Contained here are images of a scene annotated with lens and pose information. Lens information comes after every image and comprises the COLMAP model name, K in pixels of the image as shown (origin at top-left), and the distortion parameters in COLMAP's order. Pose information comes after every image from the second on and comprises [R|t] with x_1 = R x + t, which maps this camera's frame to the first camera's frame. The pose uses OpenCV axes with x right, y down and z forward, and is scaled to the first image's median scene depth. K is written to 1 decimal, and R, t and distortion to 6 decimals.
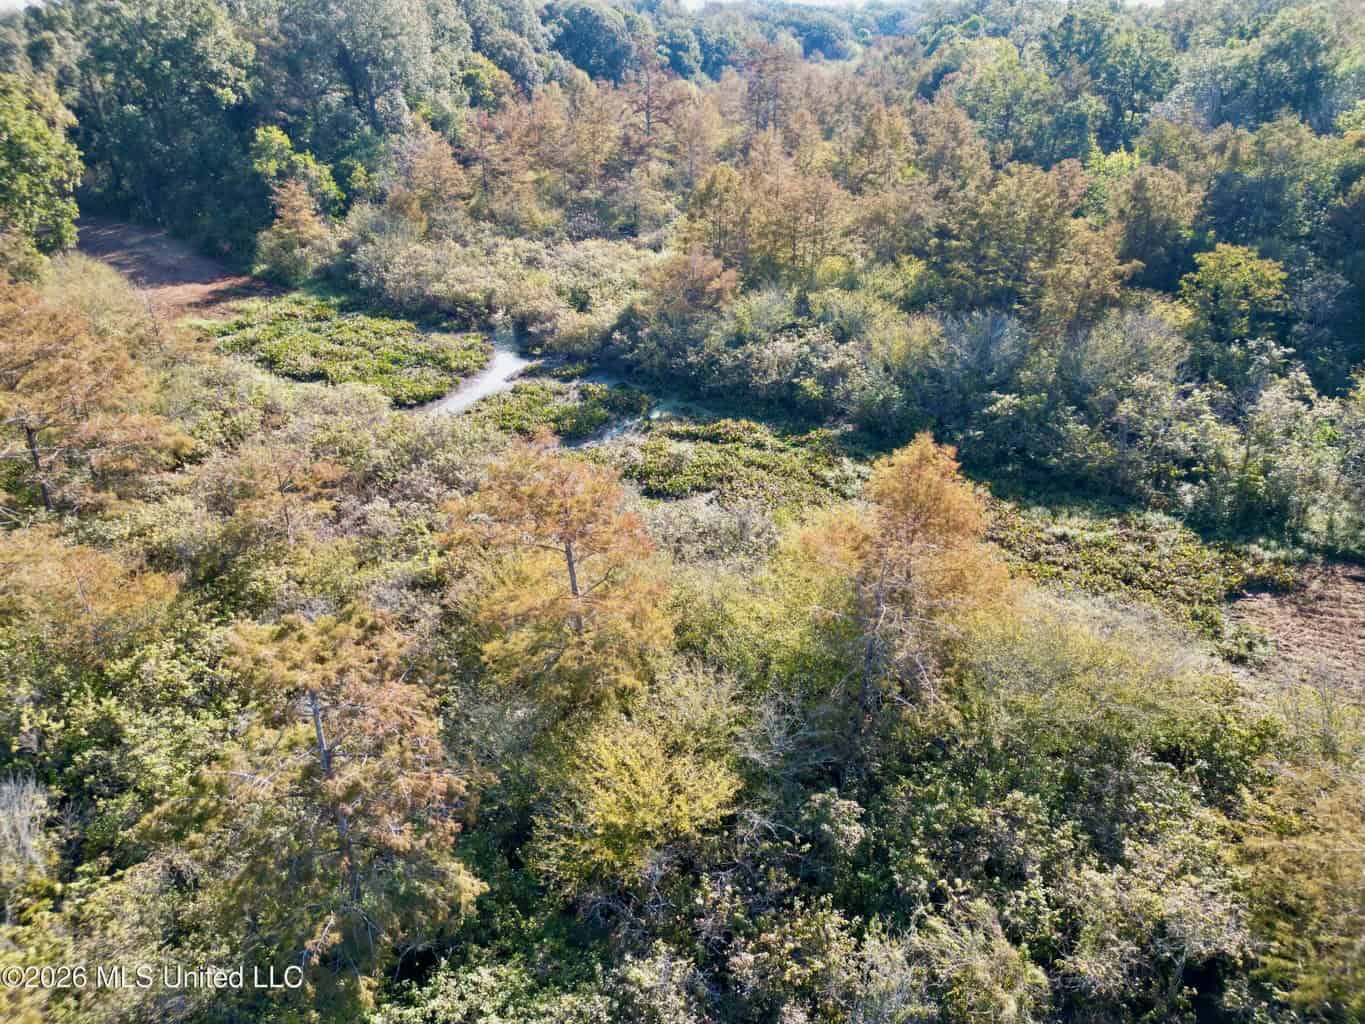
lens RADIAL K [[980.4, 0, 682.5], [0, 980.4, 512.0], [0, 0, 1]] dist [0.076882, -0.075198]
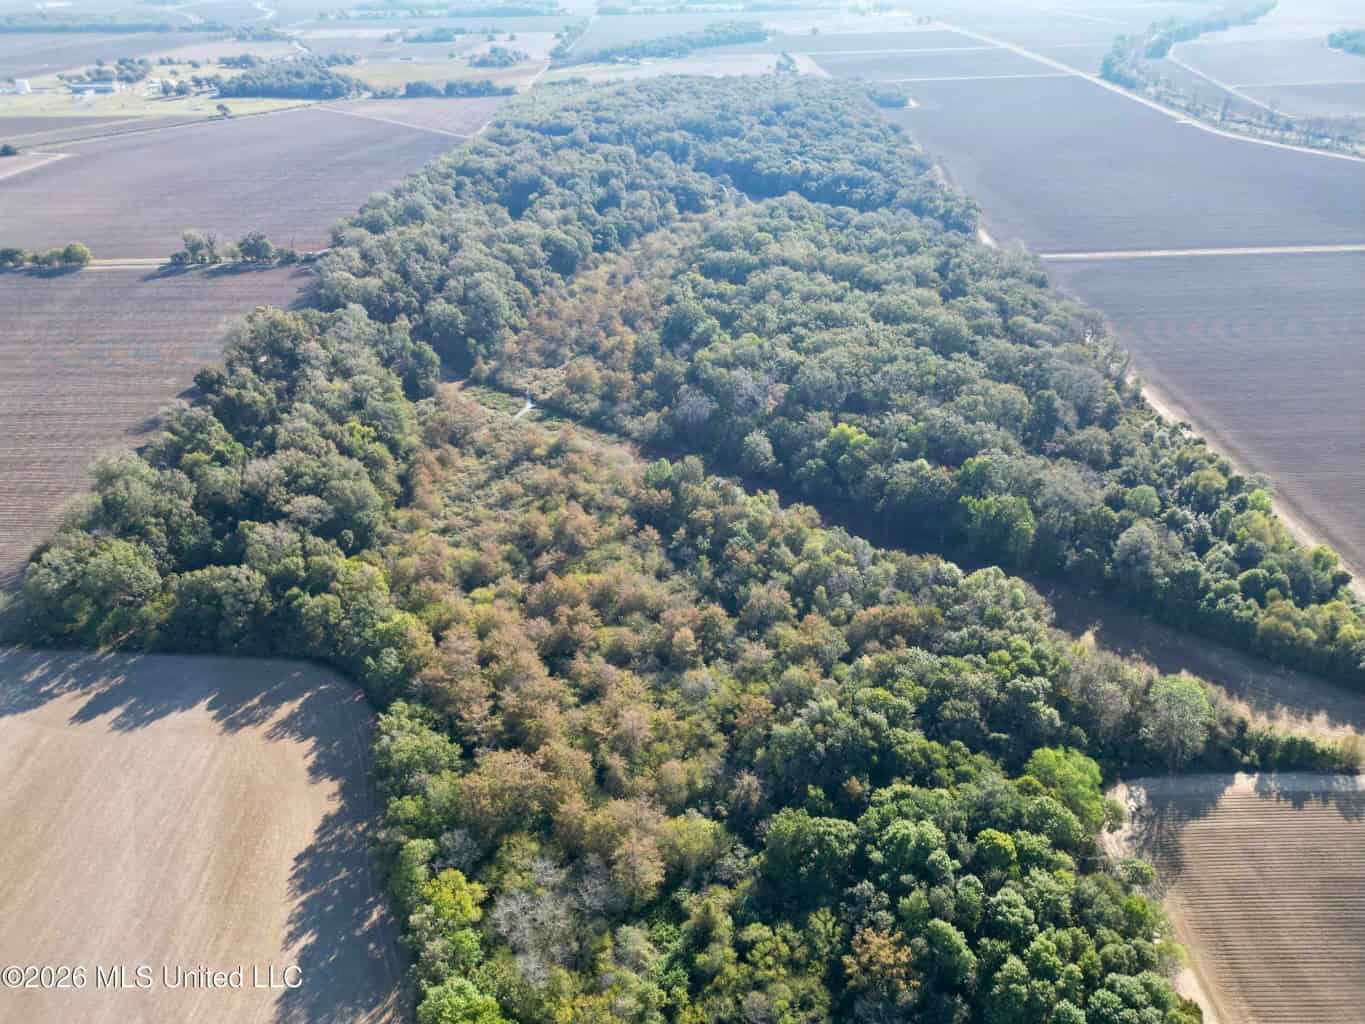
lens RADIAL K [[980.4, 0, 682.5], [0, 980.4, 512.0], [0, 0, 1]] dist [0.076882, -0.075198]
pose [[0.999381, 0.004800, -0.034841, 0.771961], [-0.002608, 0.998031, 0.062668, 0.079065], [0.035074, -0.062538, 0.997426, -3.960872]]
